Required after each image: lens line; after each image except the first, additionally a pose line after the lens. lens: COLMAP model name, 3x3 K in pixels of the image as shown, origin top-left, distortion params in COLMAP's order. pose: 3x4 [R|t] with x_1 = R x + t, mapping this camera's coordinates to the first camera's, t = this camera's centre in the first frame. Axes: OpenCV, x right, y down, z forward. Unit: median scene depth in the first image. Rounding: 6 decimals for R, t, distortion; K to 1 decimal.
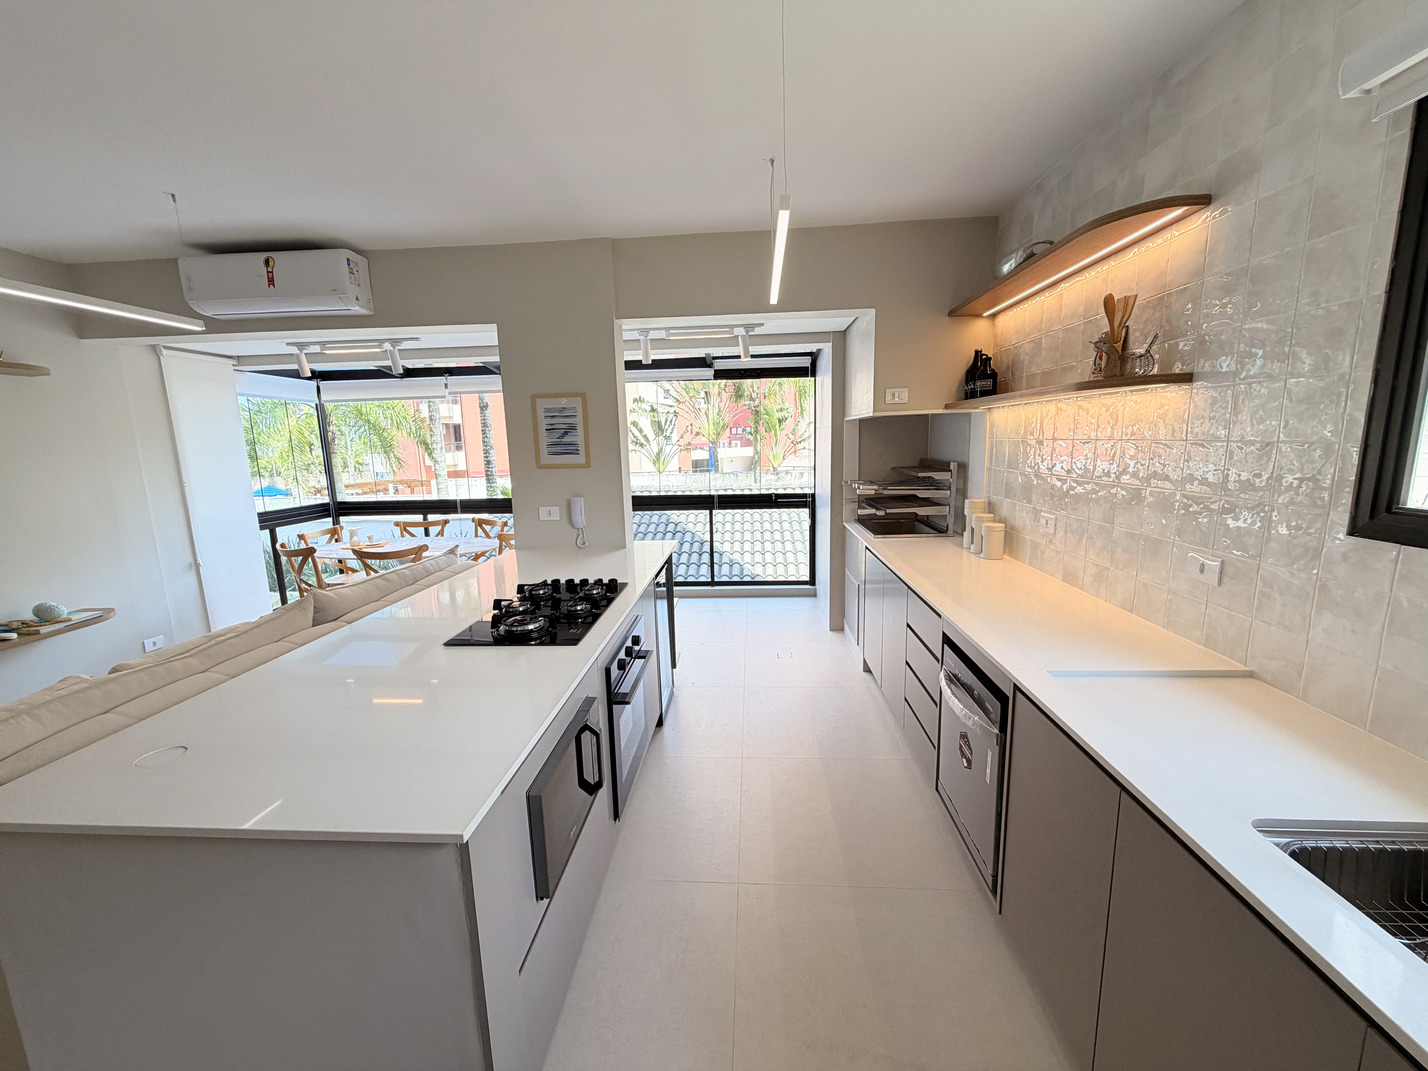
lens RADIAL K [[569.6, 0, 709.8], [0, 569.6, 536.7], [0, 0, 1]] dist [0.000058, 0.000134]
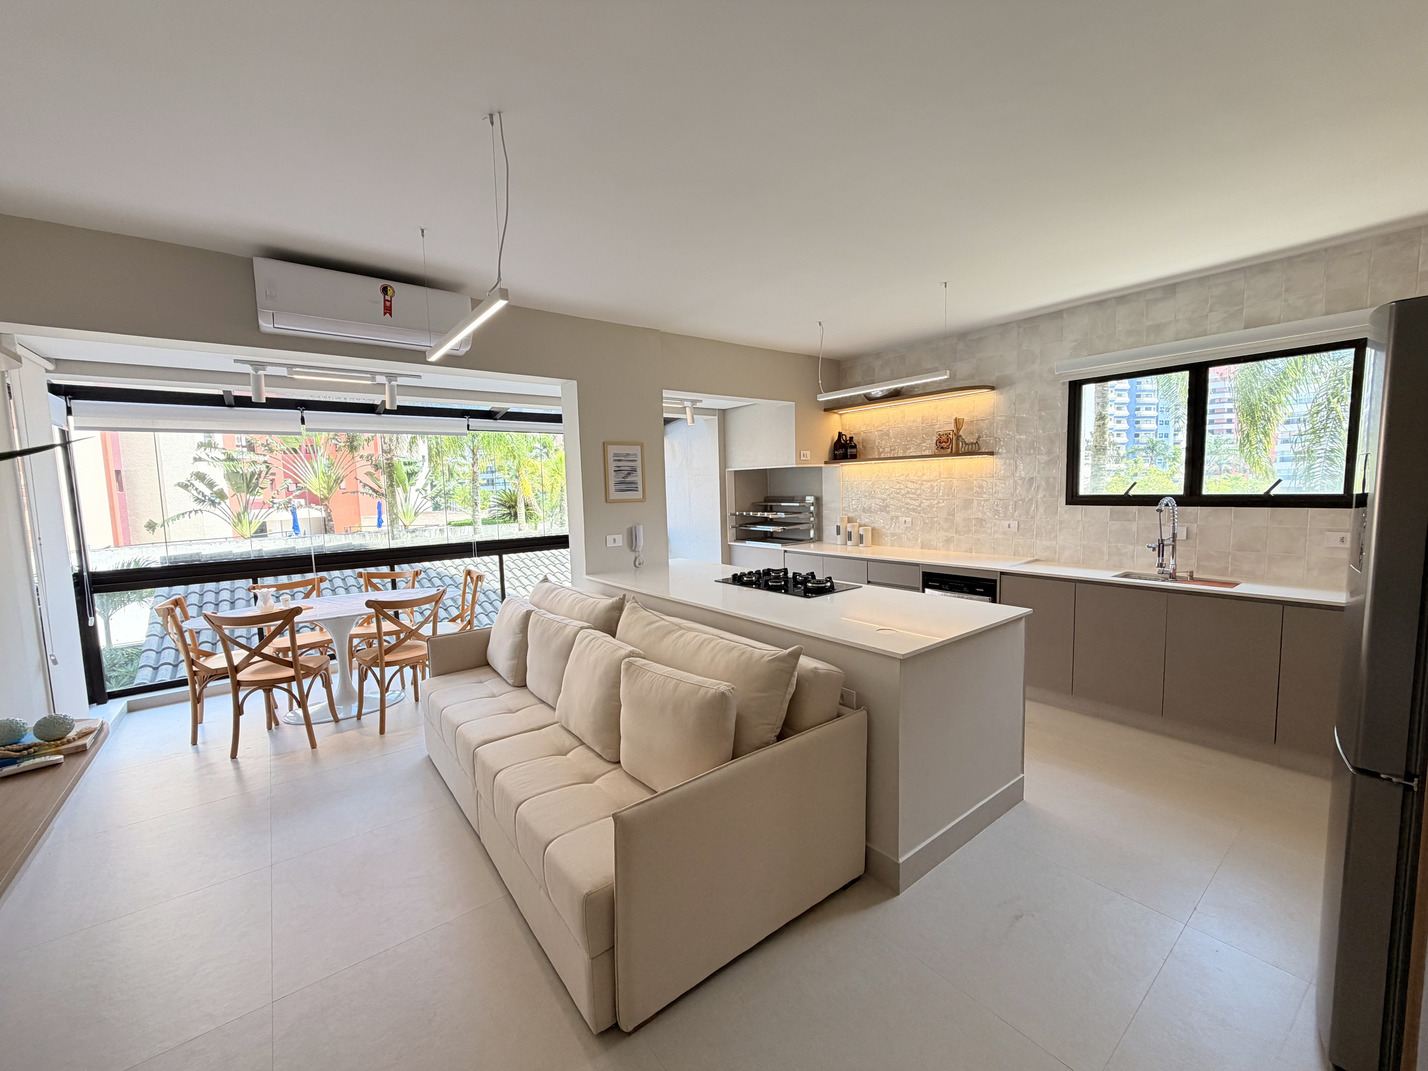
lens RADIAL K [[569.6, 0, 709.8], [0, 569.6, 536.7], [0, 0, 1]] dist [0.000058, 0.000134]
pose [[0.744818, -0.053908, 0.665086, -0.918283], [0.120430, 0.991223, -0.054524, 0.039312], [-0.656310, 0.120707, 0.744773, -0.013827]]
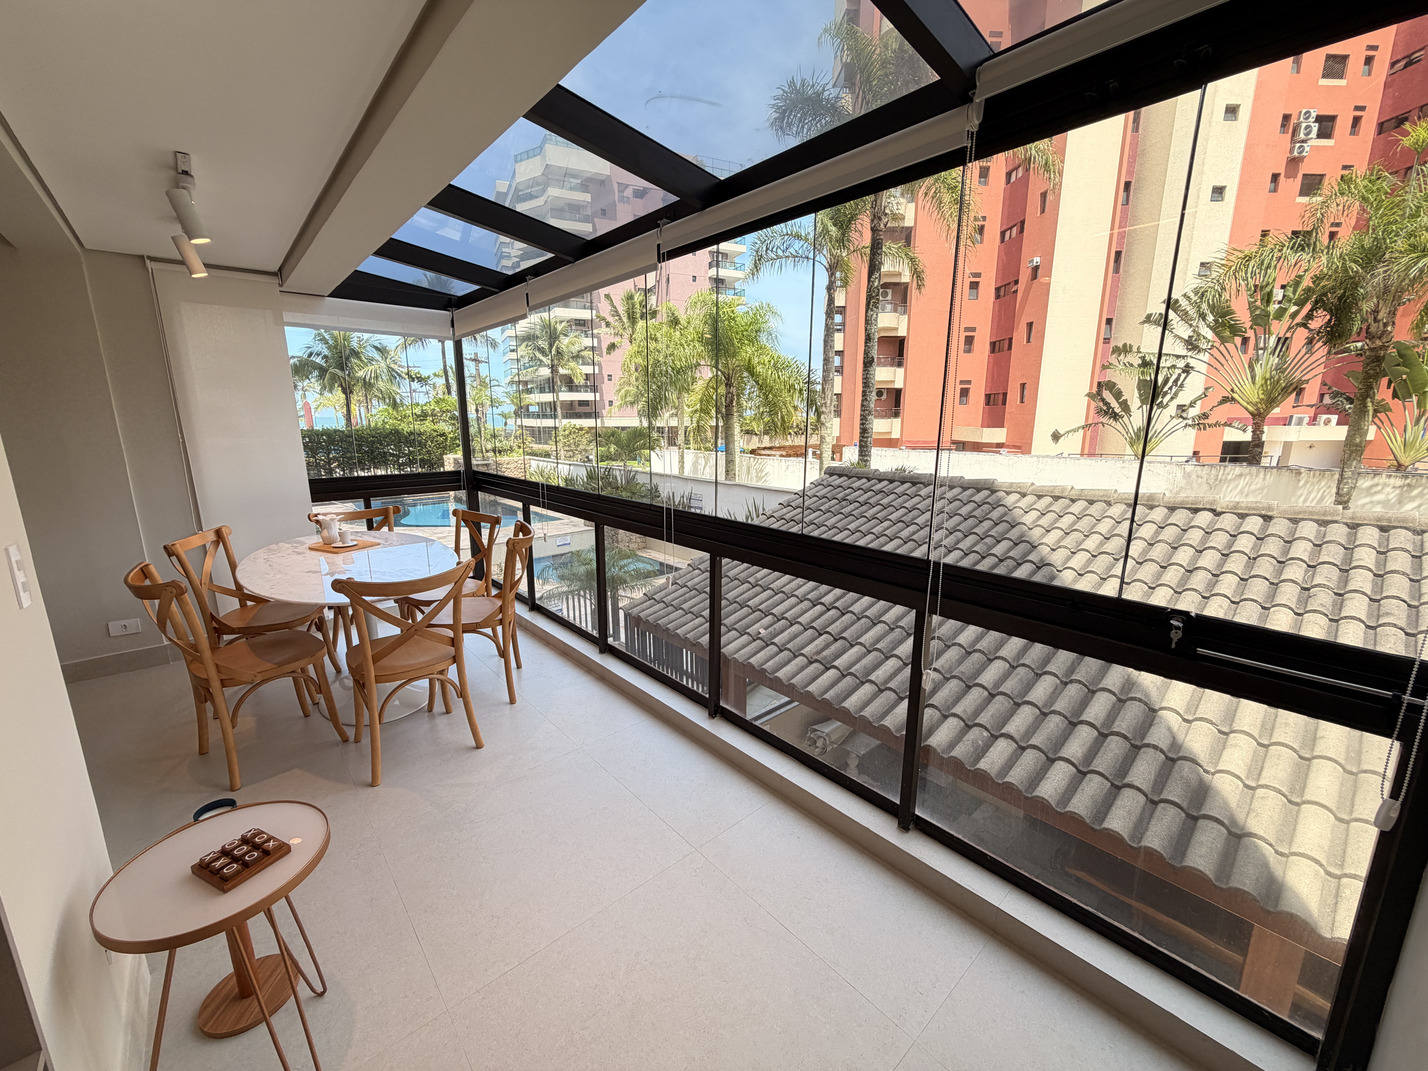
lens RADIAL K [[569.6, 0, 709.8], [0, 569.6, 536.7], [0, 0, 1]] dist [0.000058, 0.000134]
pose [[0.709631, 0.172255, -0.683193, 0.200444], [-0.135264, 0.984924, 0.107832, -0.166426], [0.691468, 0.015891, 0.722232, 1.106352]]
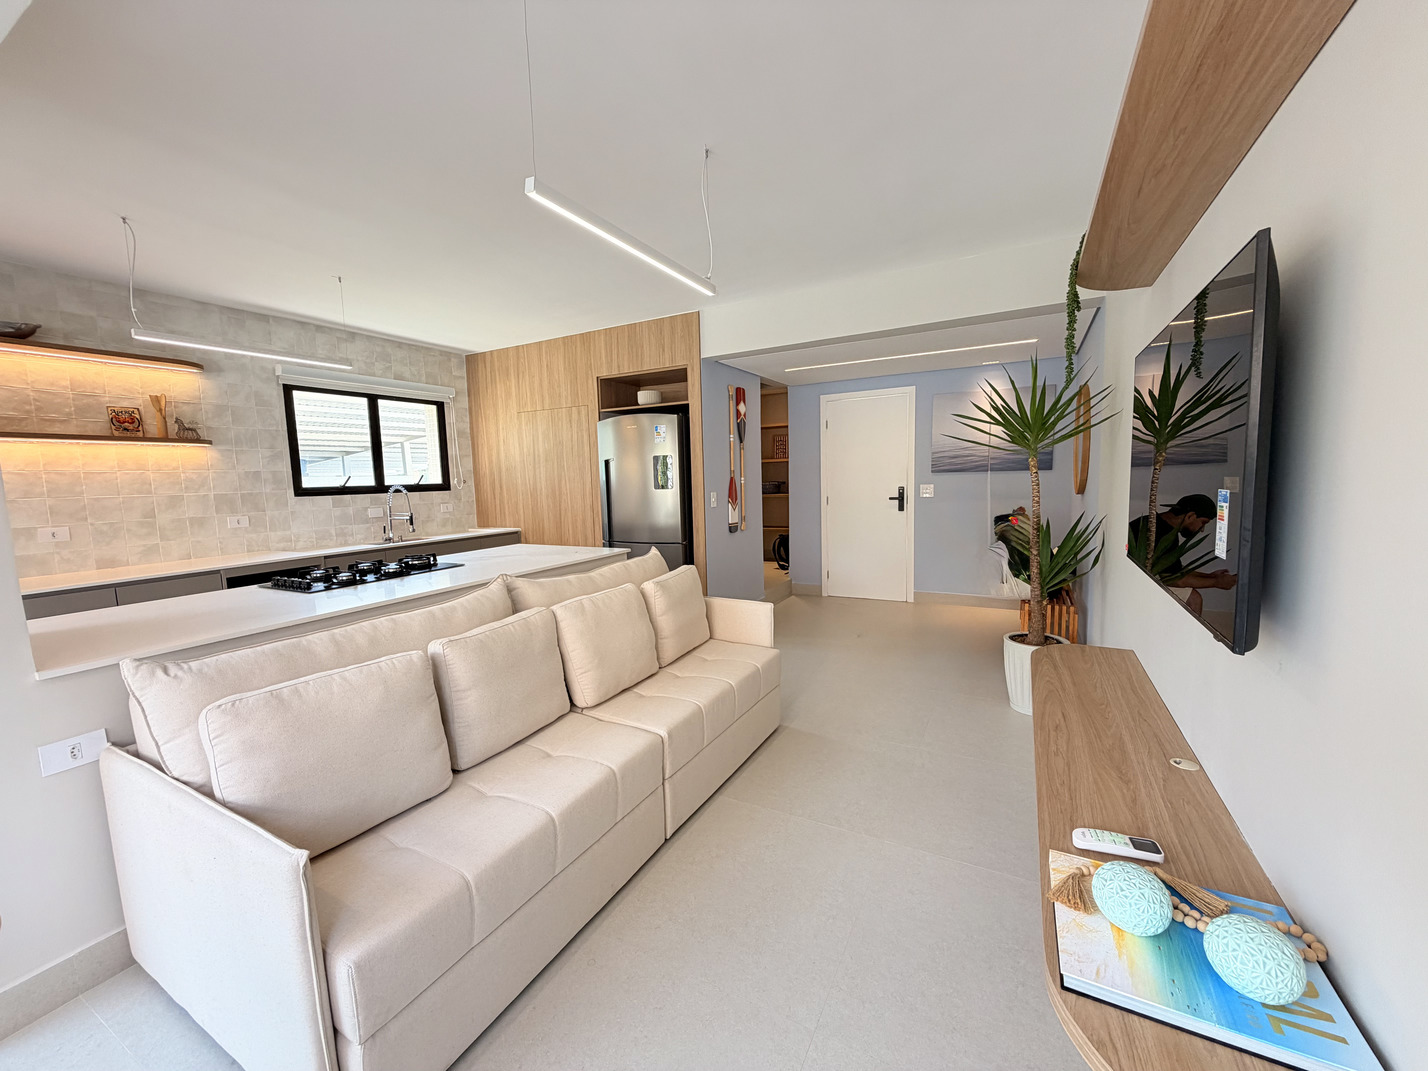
lens RADIAL K [[569.6, 0, 709.8], [0, 569.6, 536.7], [0, 0, 1]] dist [0.000058, 0.000134]
pose [[-0.908894, 0.010278, 0.416901, -0.979451], [0.123908, 0.961205, 0.246436, -0.116161], [-0.398194, 0.275642, -0.874907, 1.155194]]
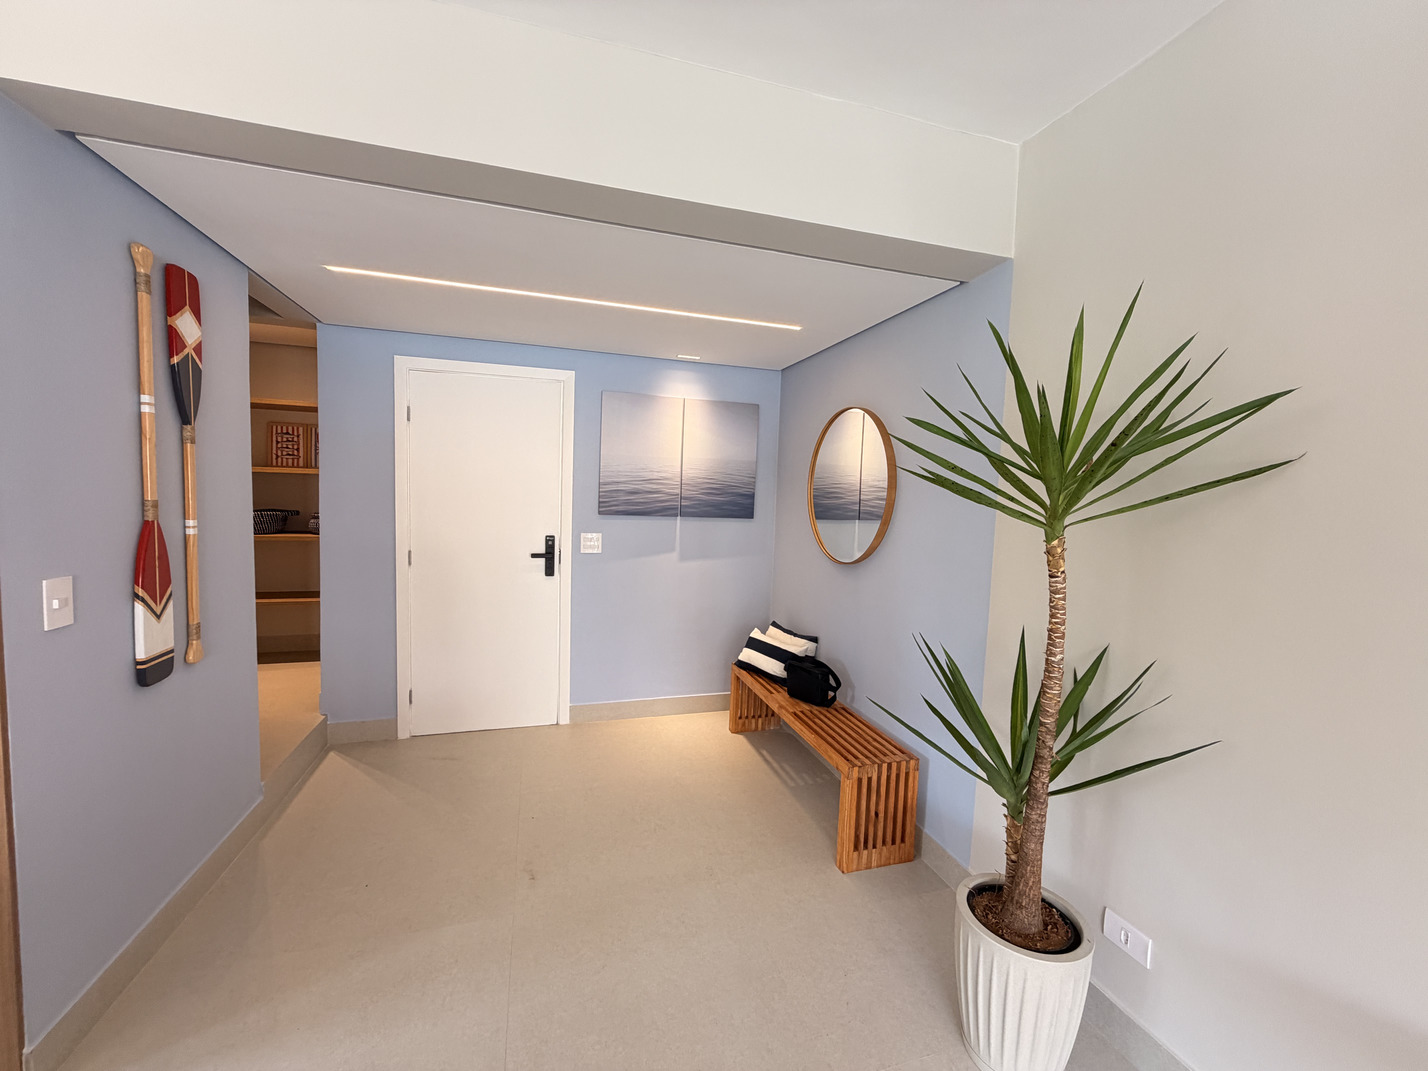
lens RADIAL K [[569.6, 0, 709.8], [0, 569.6, 536.7], [0, 0, 1]] dist [0.000058, 0.000134]
pose [[-0.934185, 0.022561, -0.356075, -0.702811], [-0.069609, 0.967296, 0.243911, -0.037006], [0.349933, 0.252644, -0.902063, 0.432761]]
